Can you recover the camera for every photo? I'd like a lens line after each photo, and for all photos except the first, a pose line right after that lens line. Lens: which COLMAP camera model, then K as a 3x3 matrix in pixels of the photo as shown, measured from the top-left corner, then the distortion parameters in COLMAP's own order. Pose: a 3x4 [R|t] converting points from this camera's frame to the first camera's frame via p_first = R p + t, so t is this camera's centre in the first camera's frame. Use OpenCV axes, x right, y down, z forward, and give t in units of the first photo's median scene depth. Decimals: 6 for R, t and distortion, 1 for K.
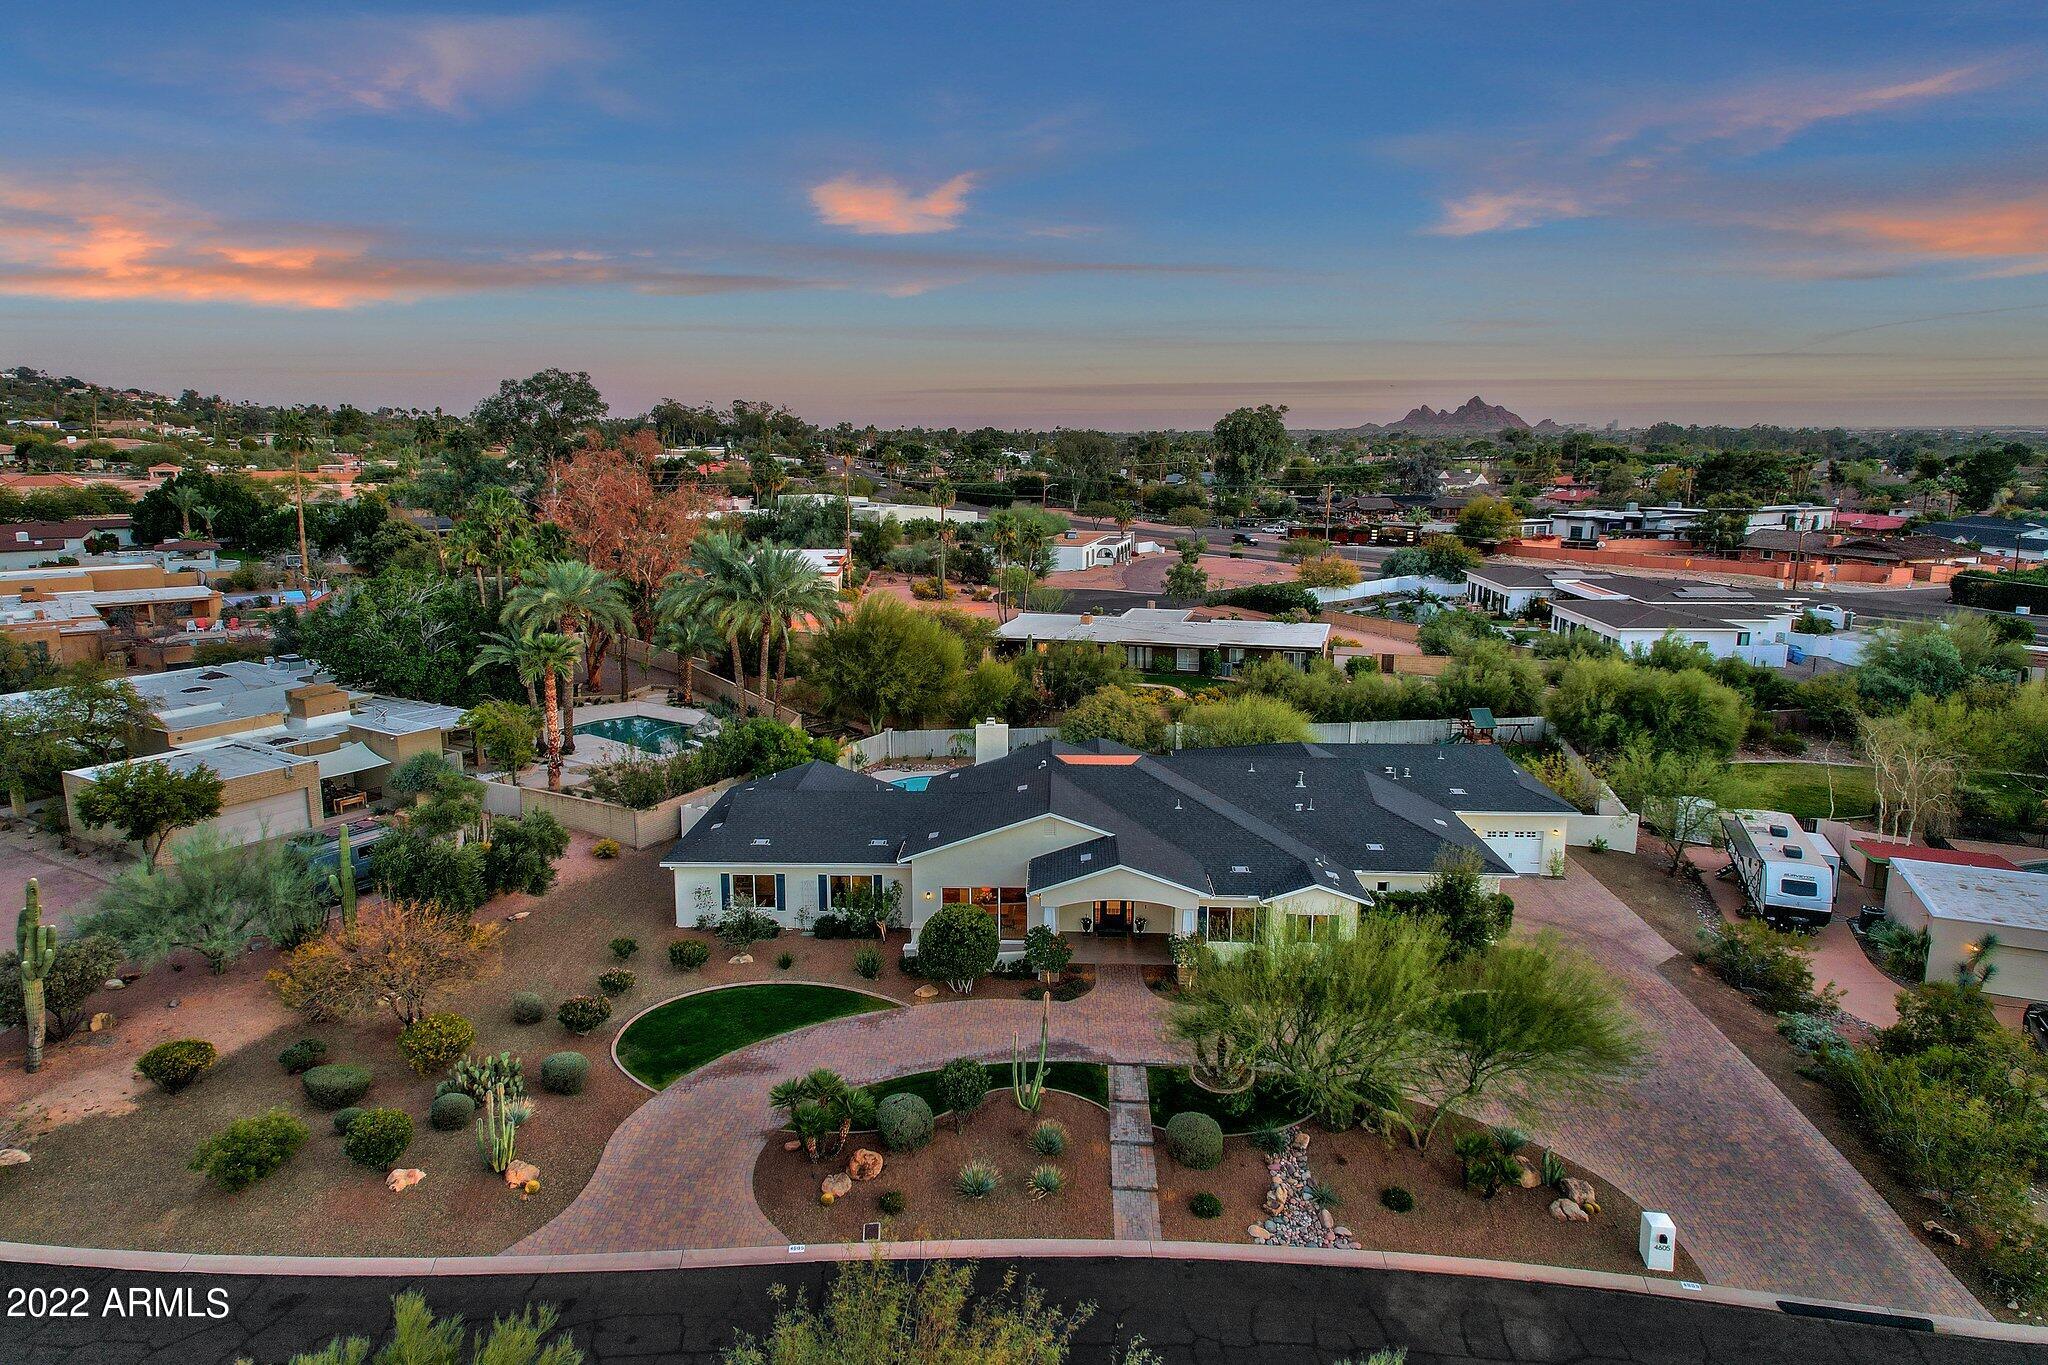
lens RADIAL K [[1258.3, 0, 1024.0], [0, 1258.3, 682.5], [0, 0, 1]] dist [0.086177, -0.057140]
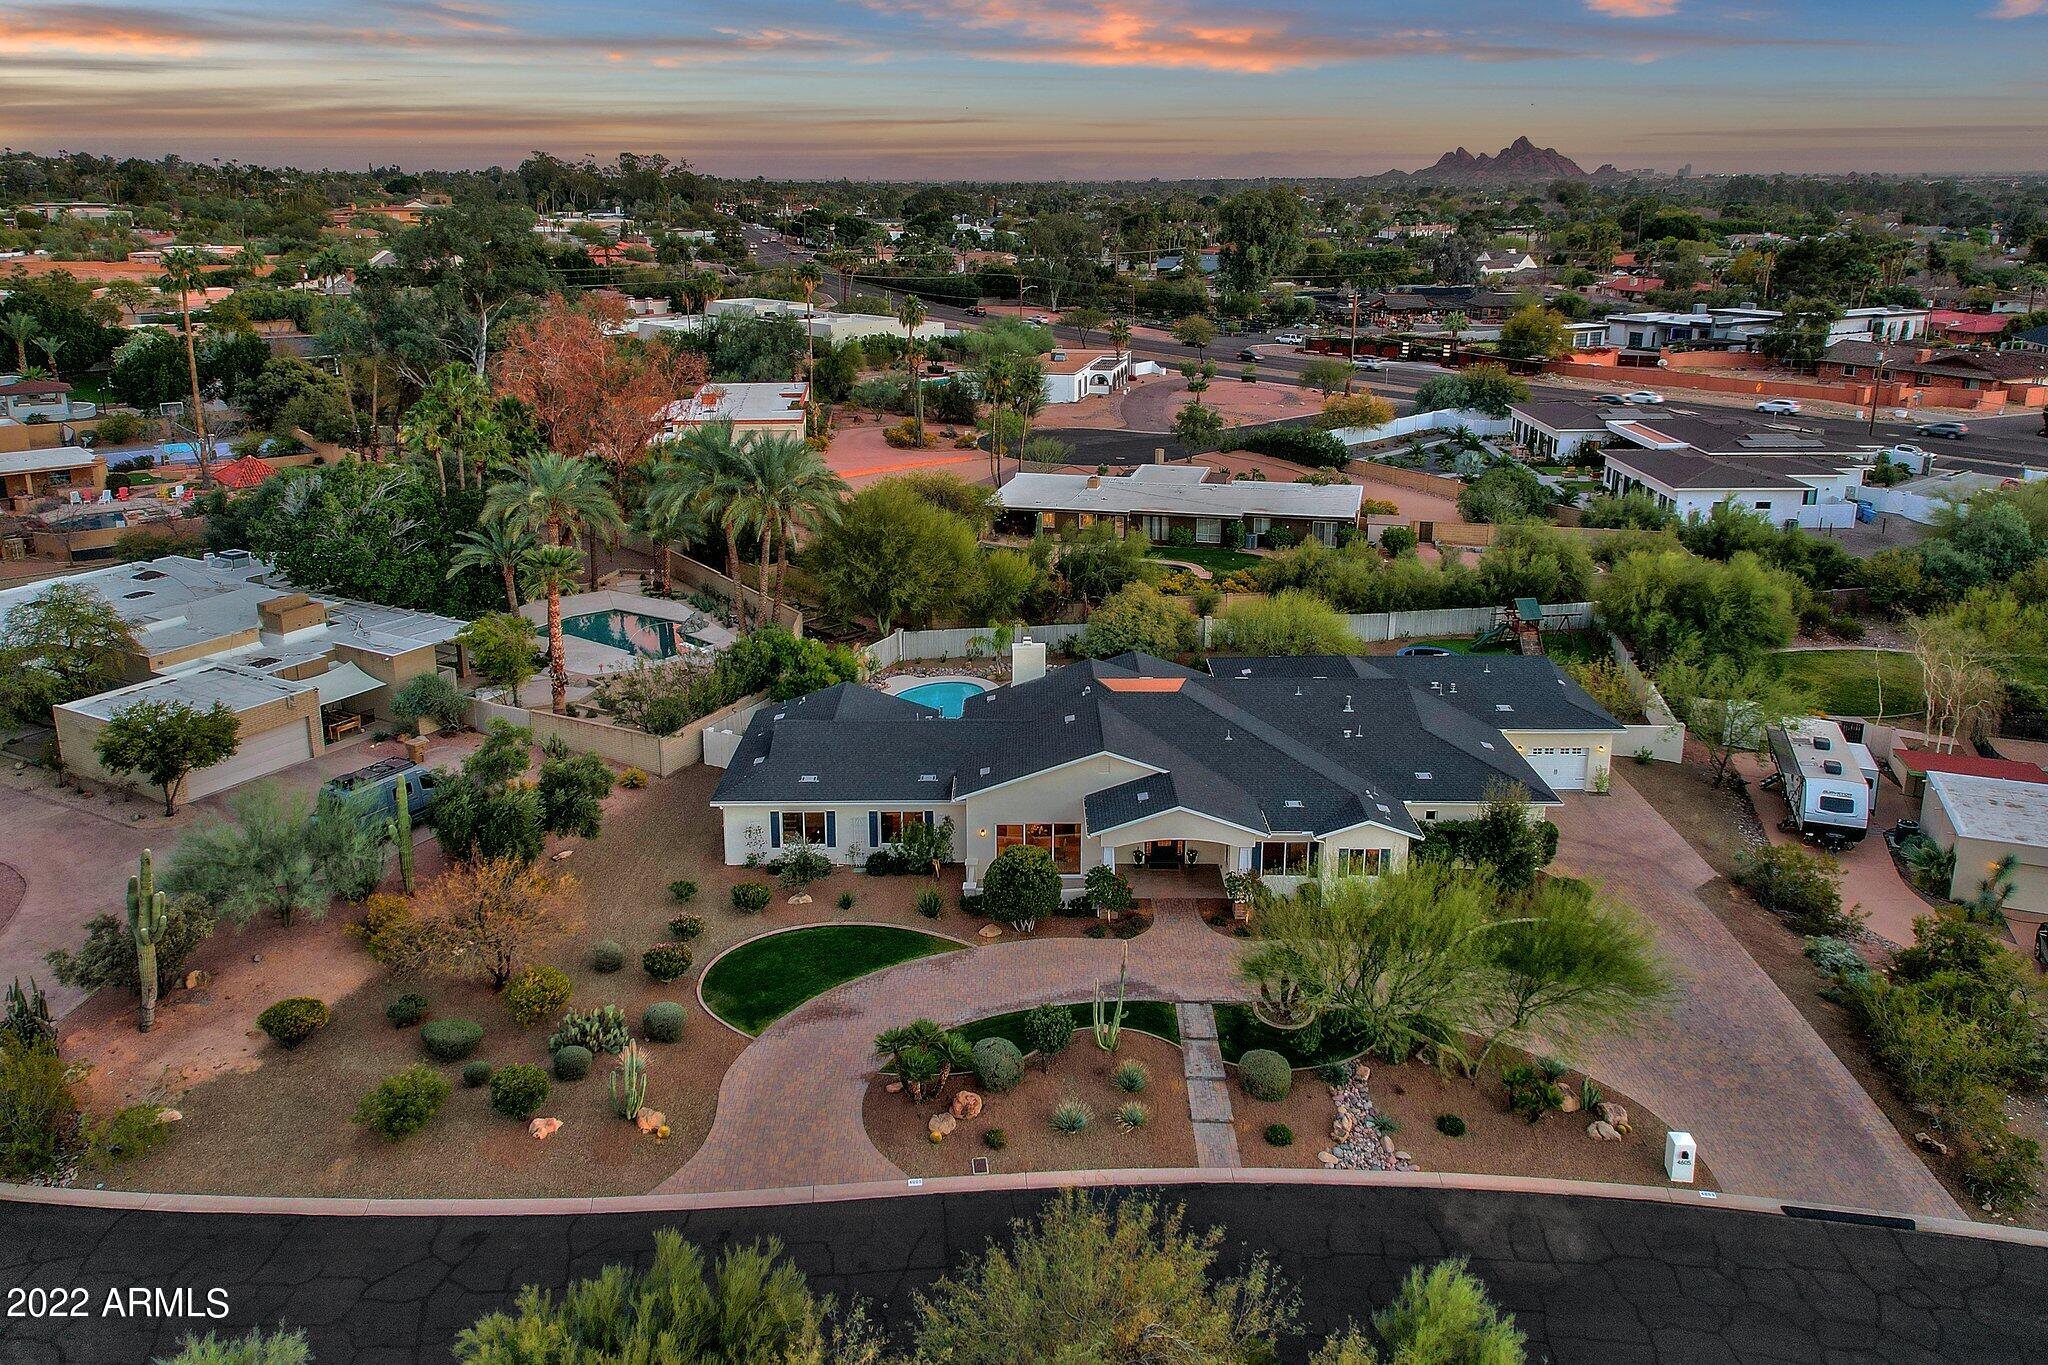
lens RADIAL K [[1525.9, 0, 1035.1], [0, 1525.9, 589.9], [0, 0, 1]] dist [0.107417, -0.103814]
pose [[0.999204, -0.010211, 0.038562, -0.069044], [0.007684, 0.997849, 0.065097, -0.089112], [-0.039144, -0.064749, 0.997134, -0.175629]]
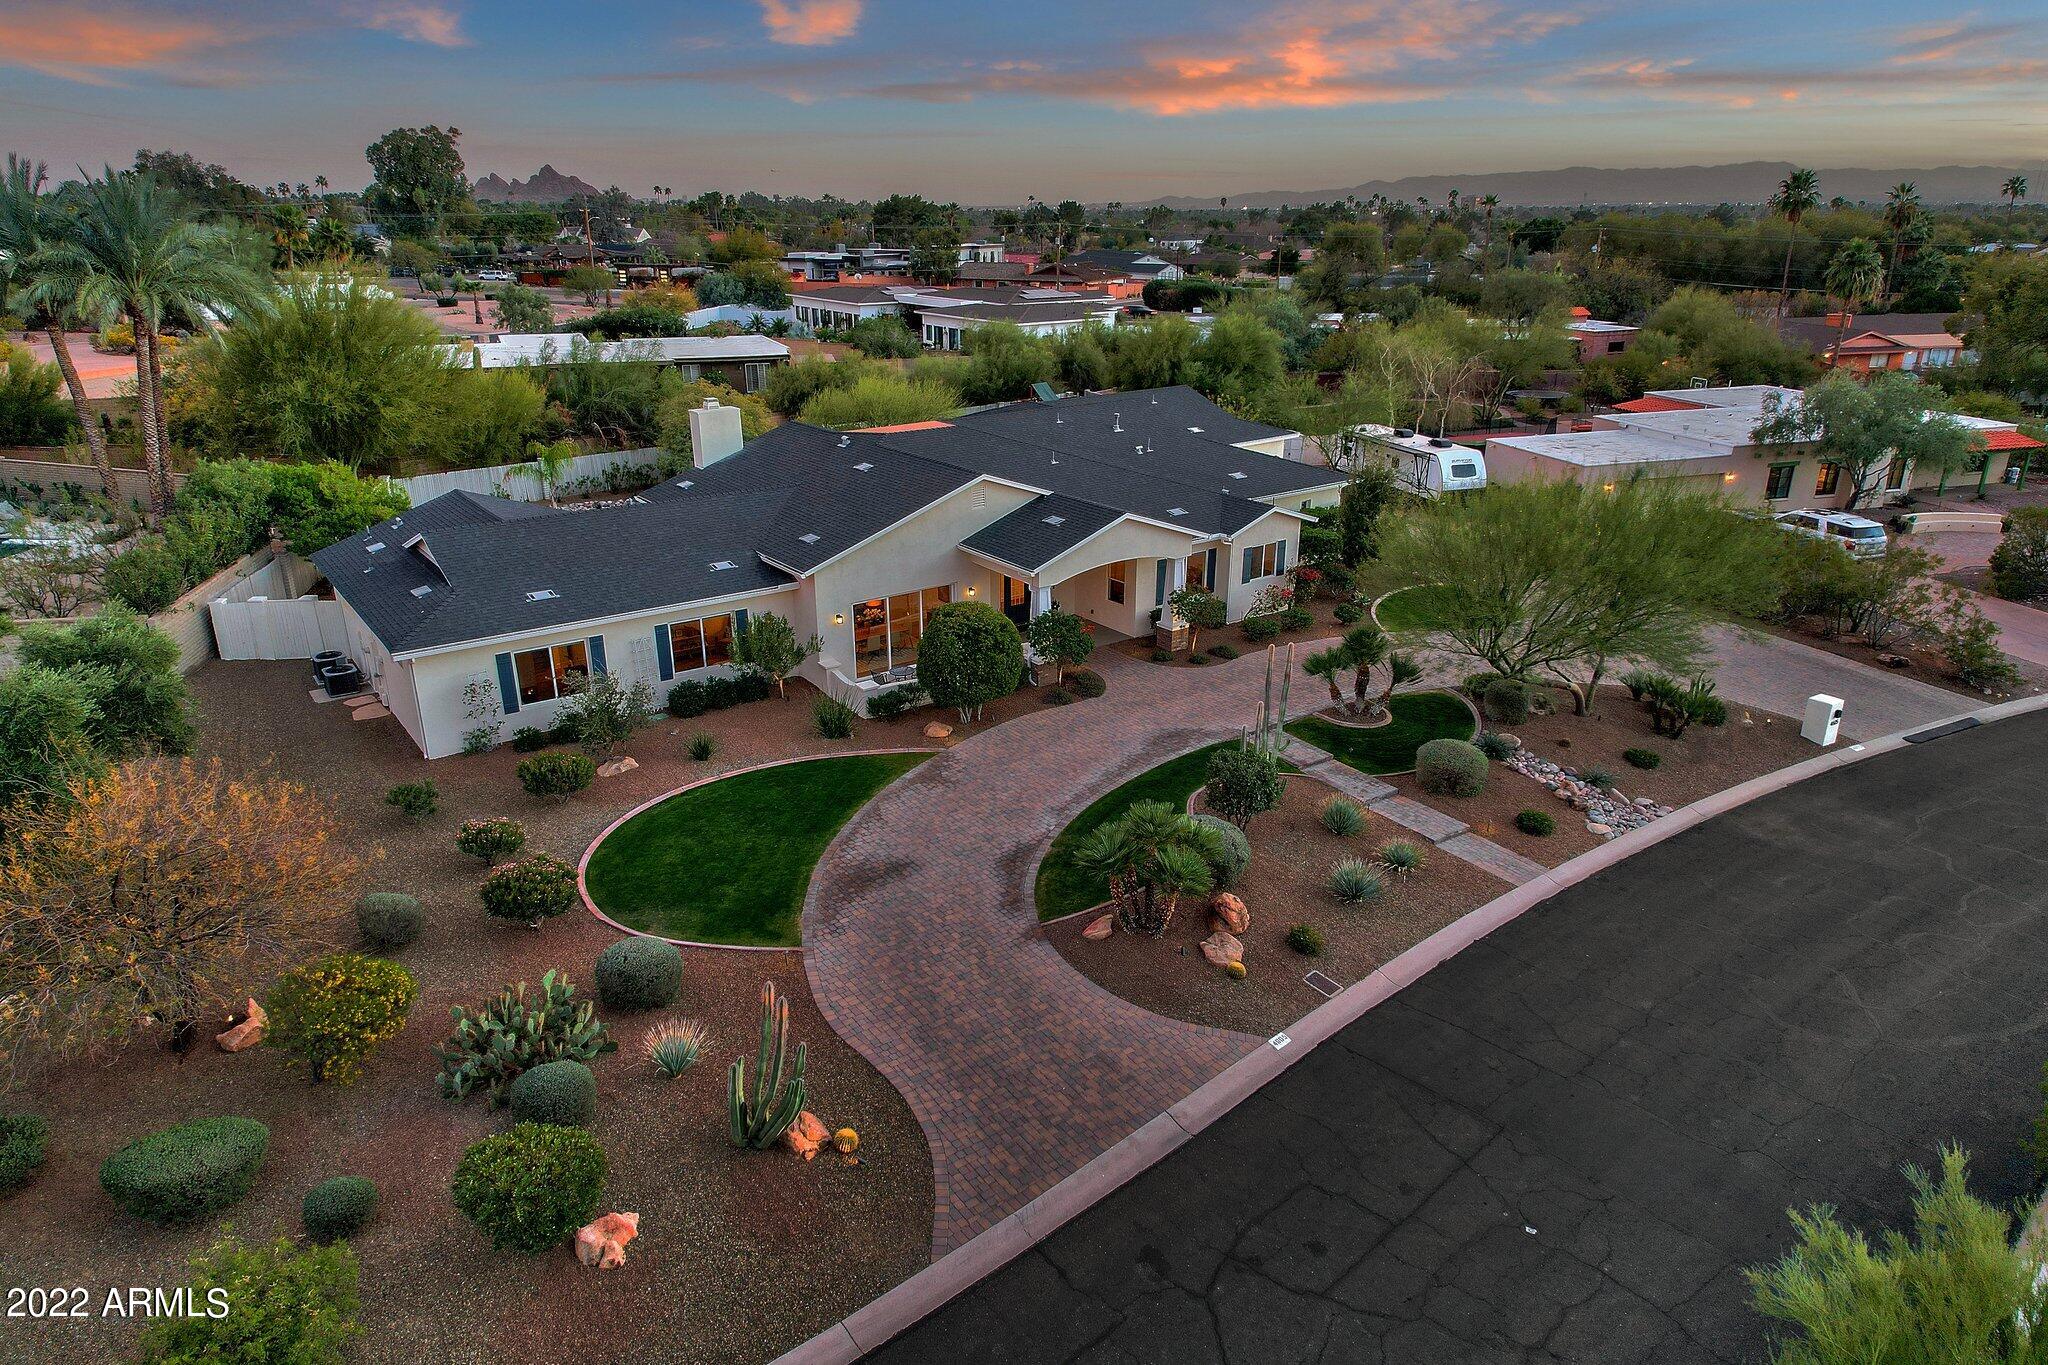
lens RADIAL K [[1258.3, 0, 1024.0], [0, 1258.3, 682.5], [0, 0, 1]] dist [0.086177, -0.057140]
pose [[0.784662, -0.220398, 0.579422, -0.356709], [0.124303, 0.971621, 0.201248, 0.065455], [-0.607333, -0.085888, 0.789791, 0.331545]]
